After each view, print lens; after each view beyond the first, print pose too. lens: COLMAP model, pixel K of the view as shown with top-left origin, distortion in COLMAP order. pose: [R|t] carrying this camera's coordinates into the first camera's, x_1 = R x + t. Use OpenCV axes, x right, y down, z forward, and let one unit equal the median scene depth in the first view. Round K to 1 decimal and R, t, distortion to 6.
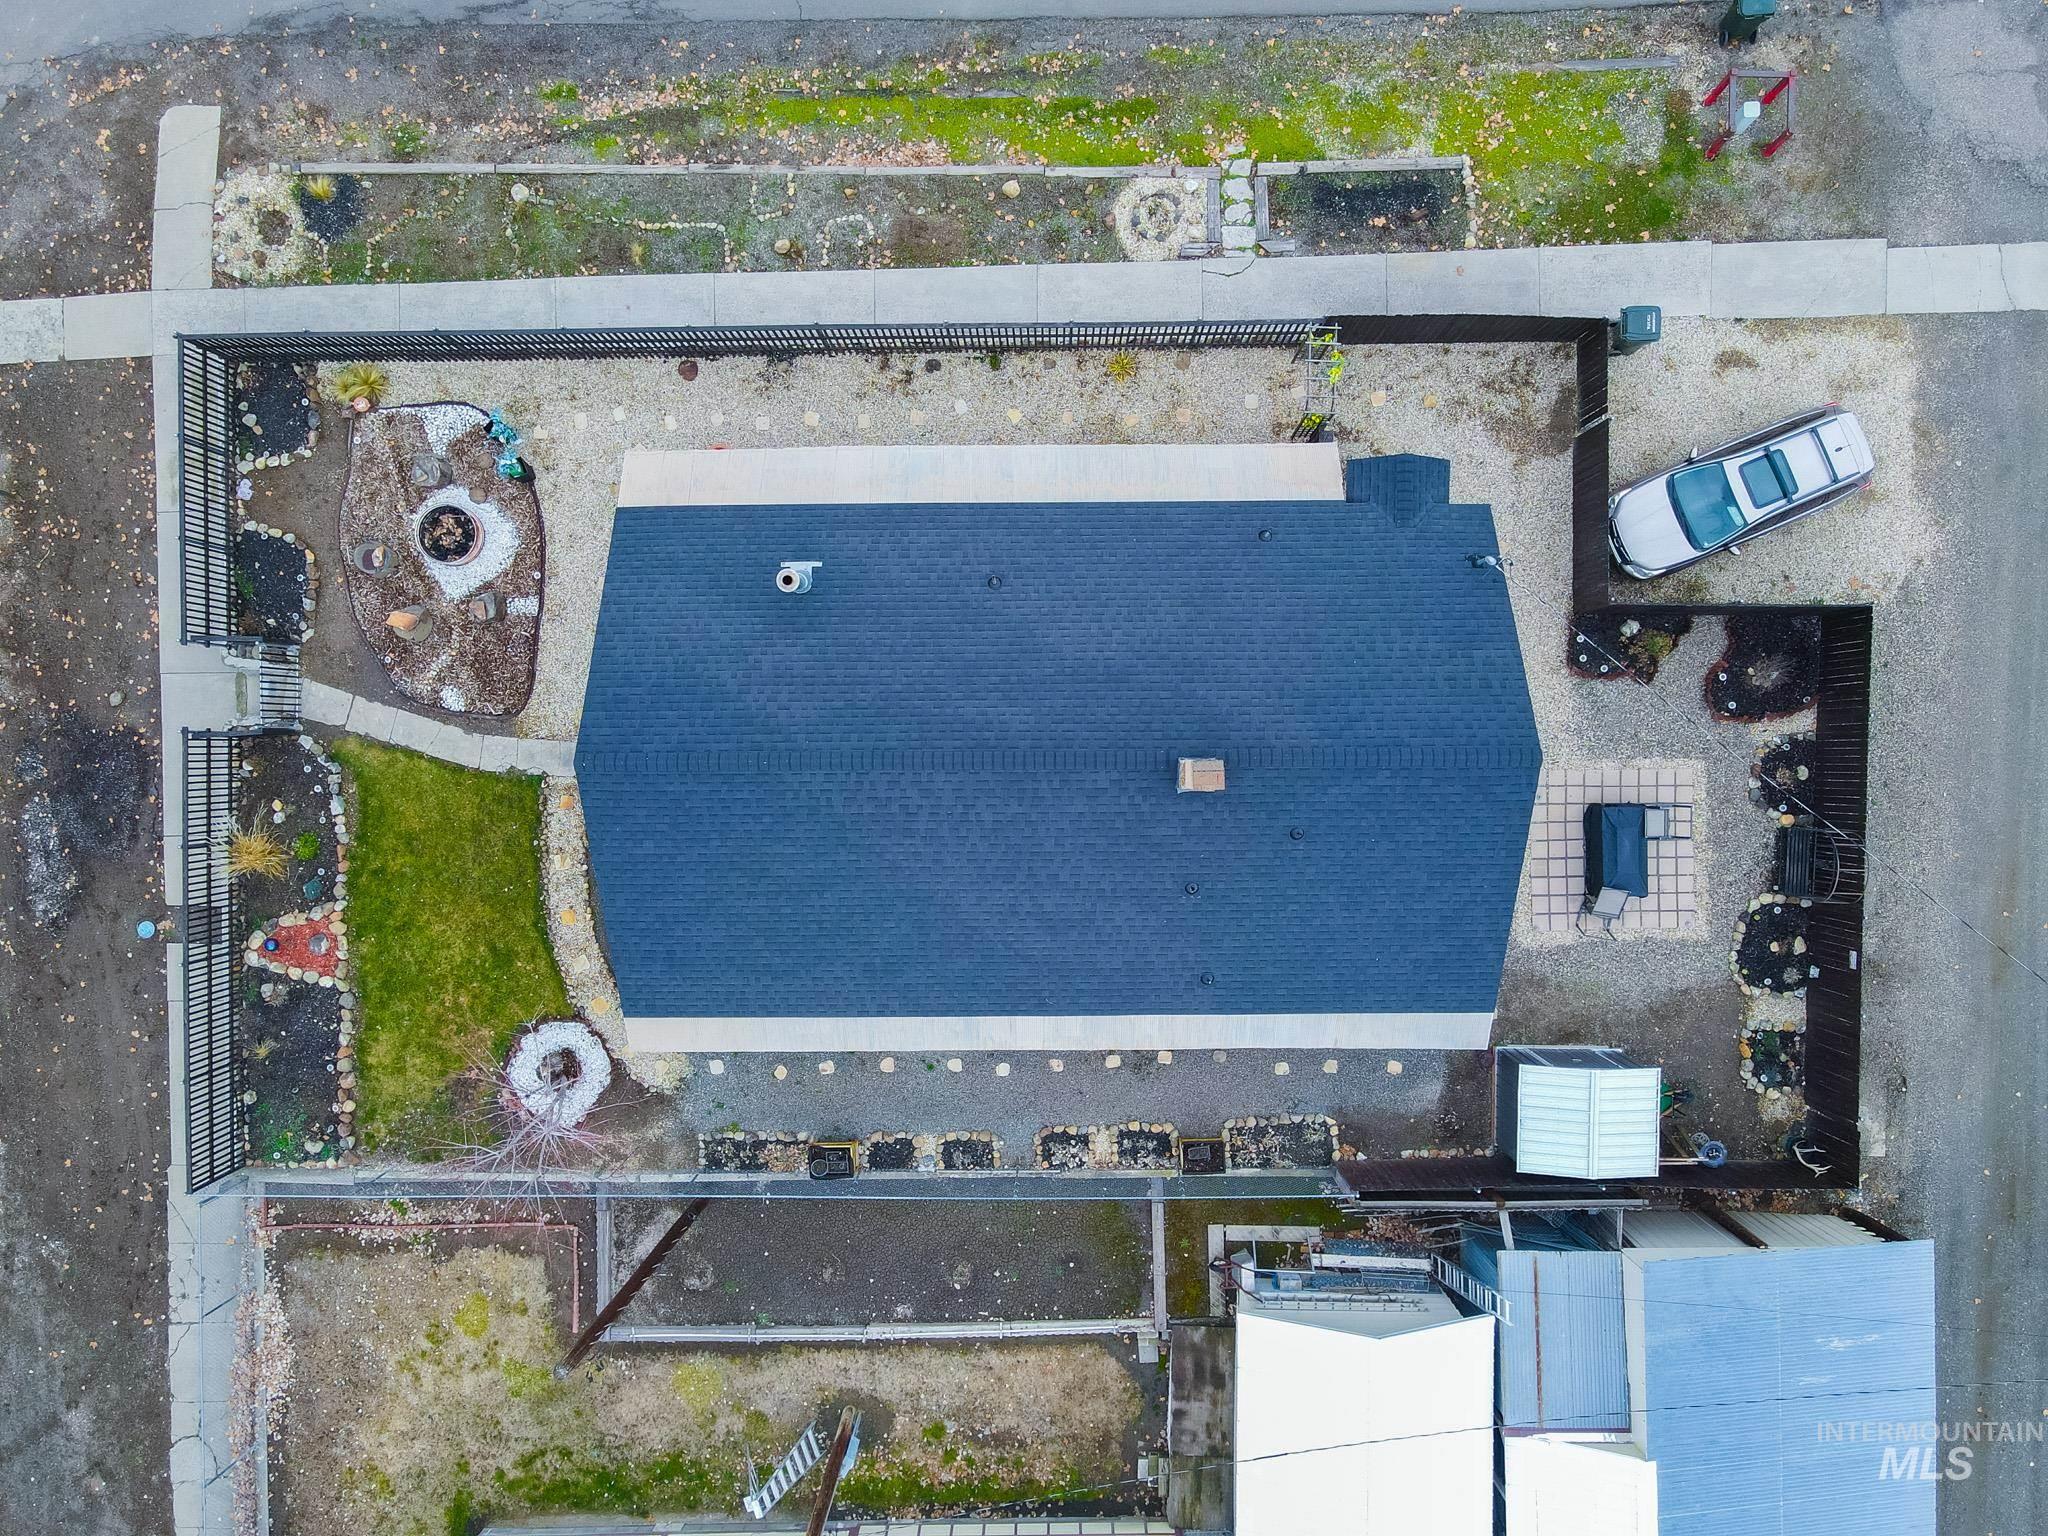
lens RADIAL K [[1493.4, 0, 1019.8], [0, 1493.4, 775.1], [0, 0, 1]] dist [0.010982, 0.005554]
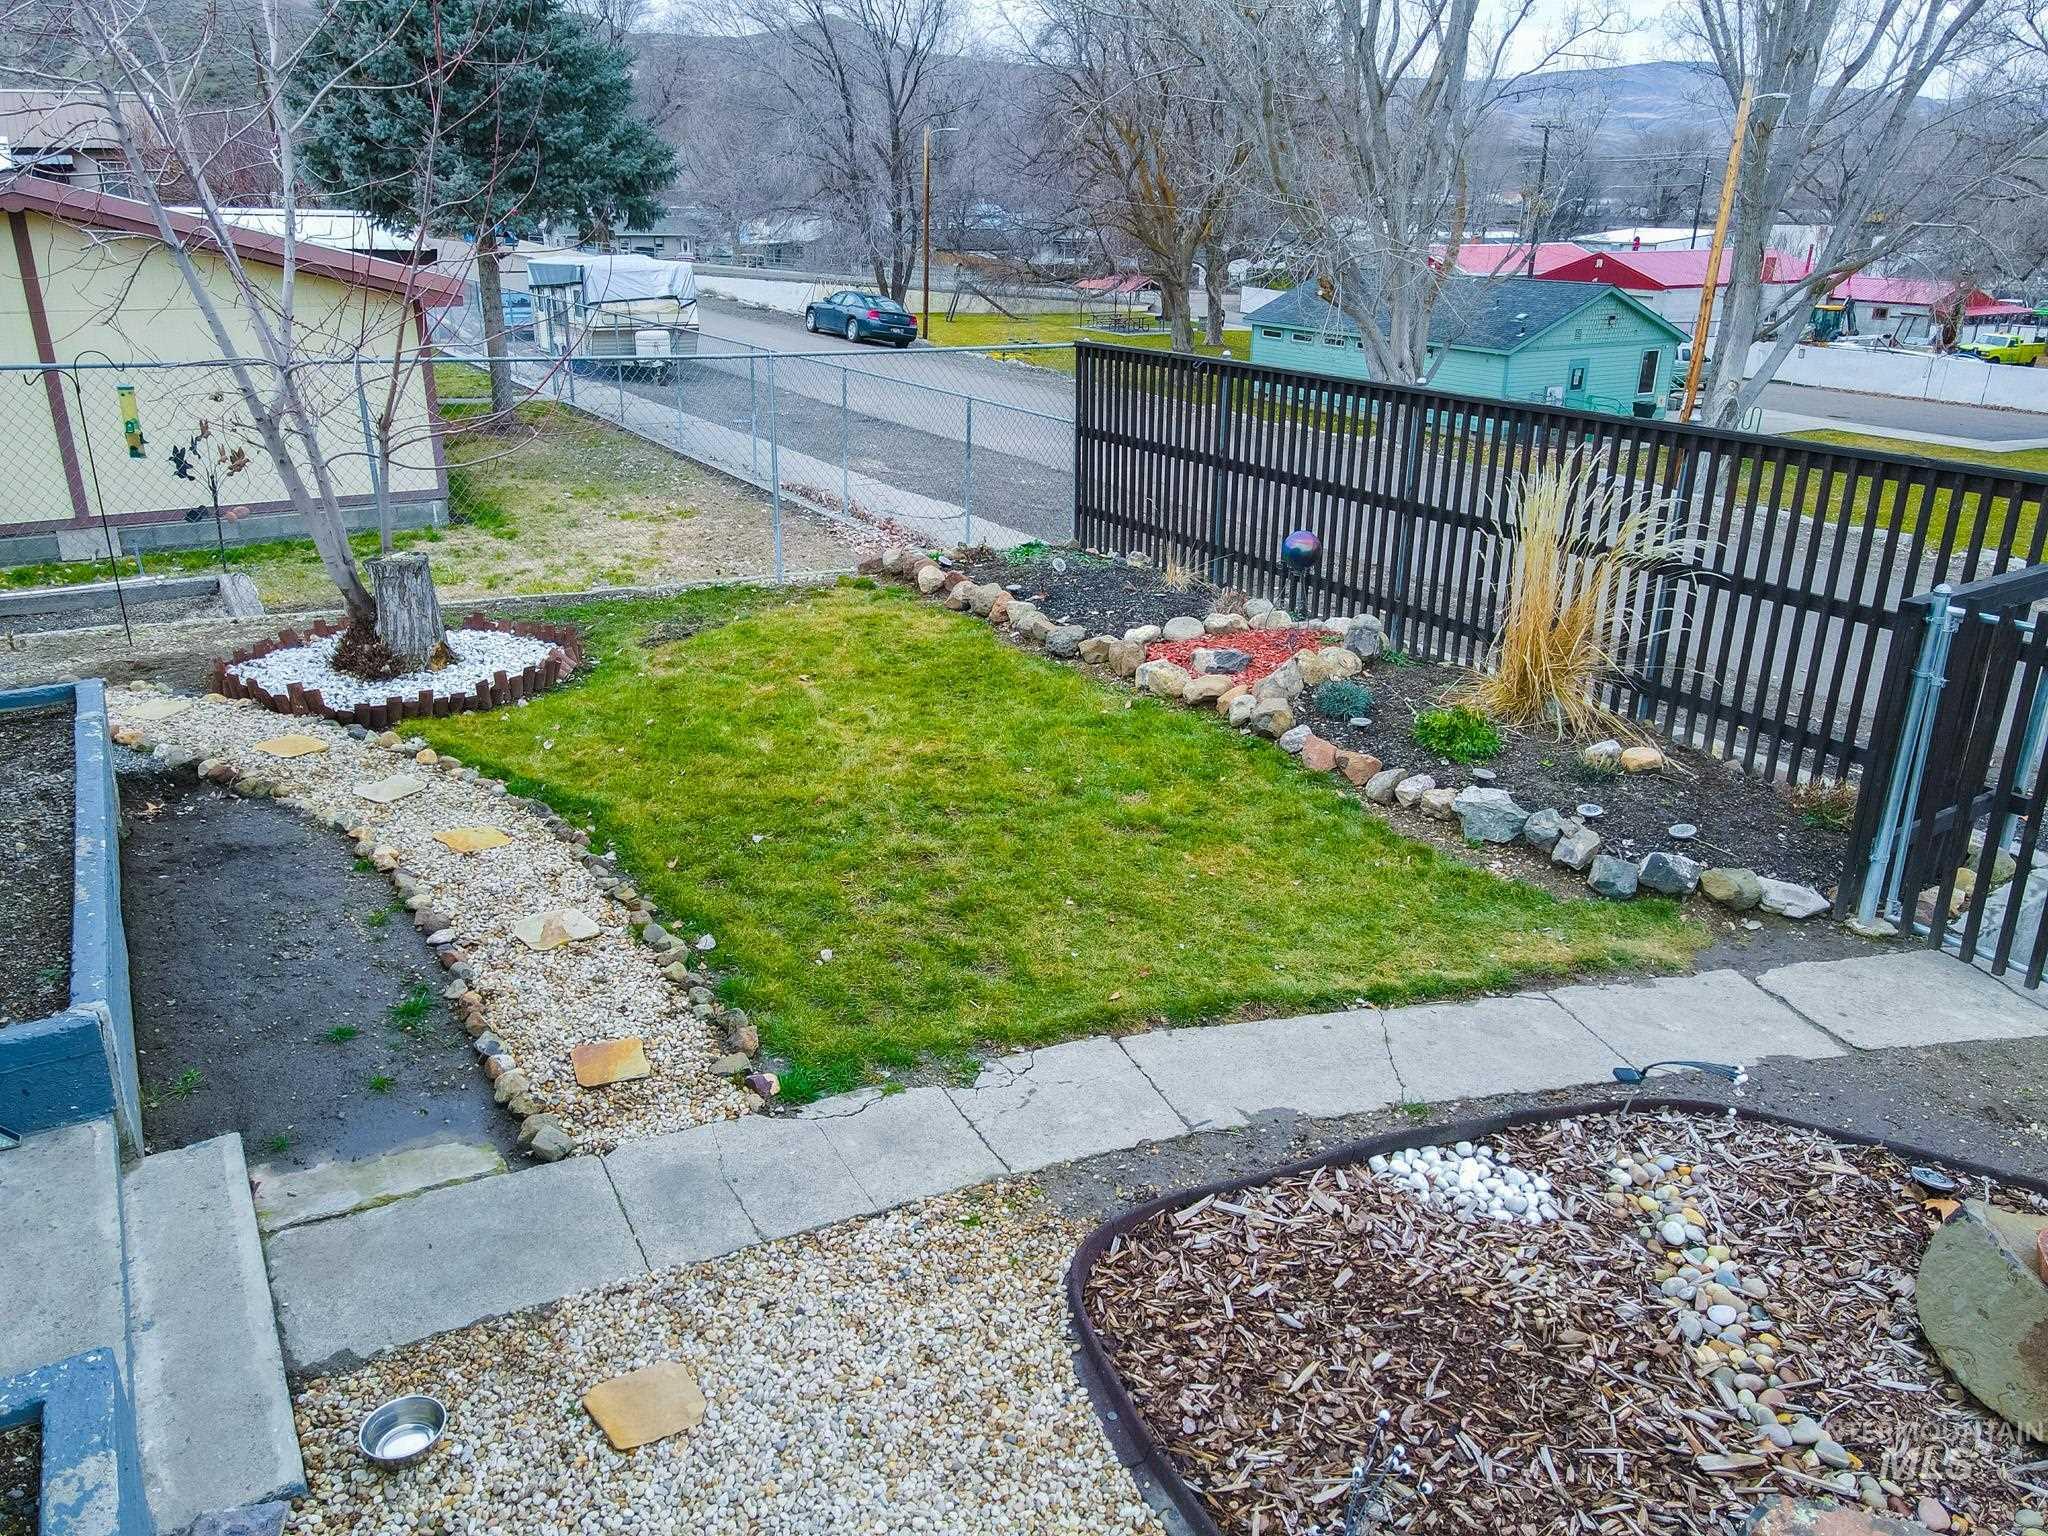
lens RADIAL K [[1493.4, 0, 1042.6], [0, 1493.4, 770.0], [0, 0, 1]] dist [0.010982, 0.005554]
pose [[-0.862302, 0.189650, -0.469541, -0.269282], [-0.506352, -0.310804, 0.804369, -0.146940], [0.006613, 0.931361, 0.364036, 0.899021]]
